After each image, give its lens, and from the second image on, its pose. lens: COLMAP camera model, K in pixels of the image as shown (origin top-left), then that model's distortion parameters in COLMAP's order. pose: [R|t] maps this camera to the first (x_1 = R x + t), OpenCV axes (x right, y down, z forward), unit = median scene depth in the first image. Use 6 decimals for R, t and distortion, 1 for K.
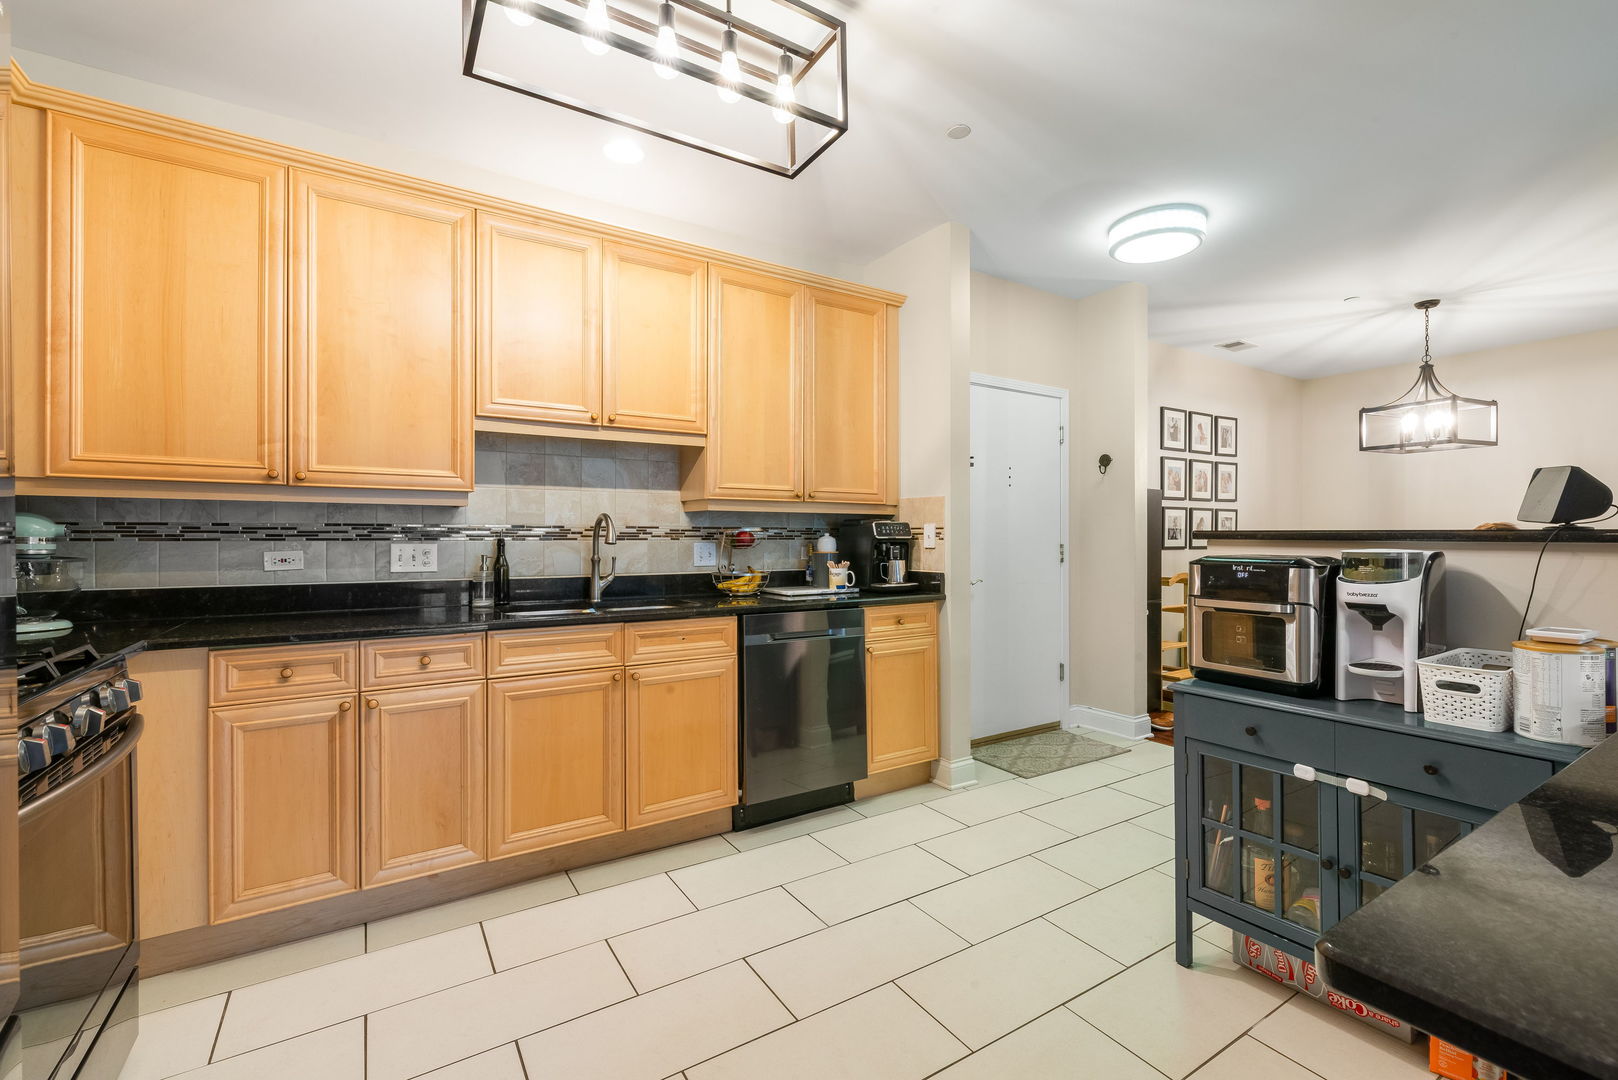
lens RADIAL K [[692.3, 0, 807.8], [0, 692.3, 537.8], [0, 0, 1]] dist [0.001015, -0.000772]
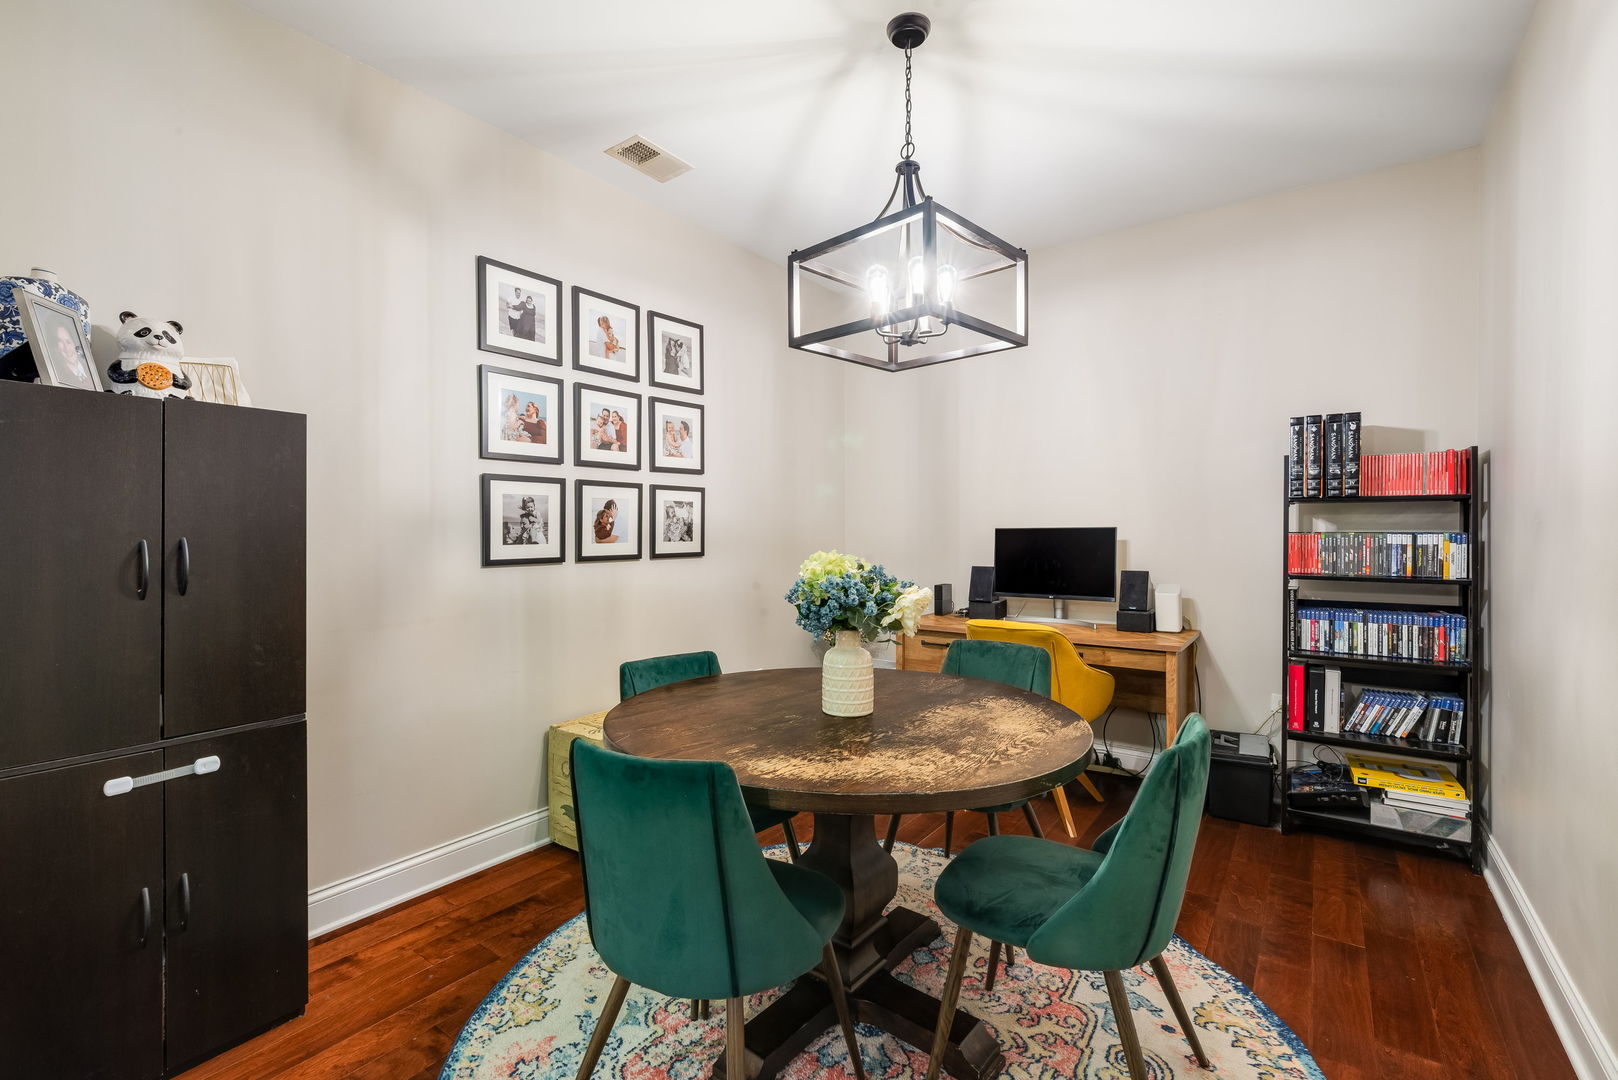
lens RADIAL K [[692.3, 0, 807.8], [0, 692.3, 537.8], [0, 0, 1]] dist [0.001015, -0.000772]
pose [[0.936053, -0.004523, 0.351830, 0.537210], [0.003066, 0.999984, 0.004699, -0.003215], [-0.351846, -0.003320, 0.936052, 0.475643]]
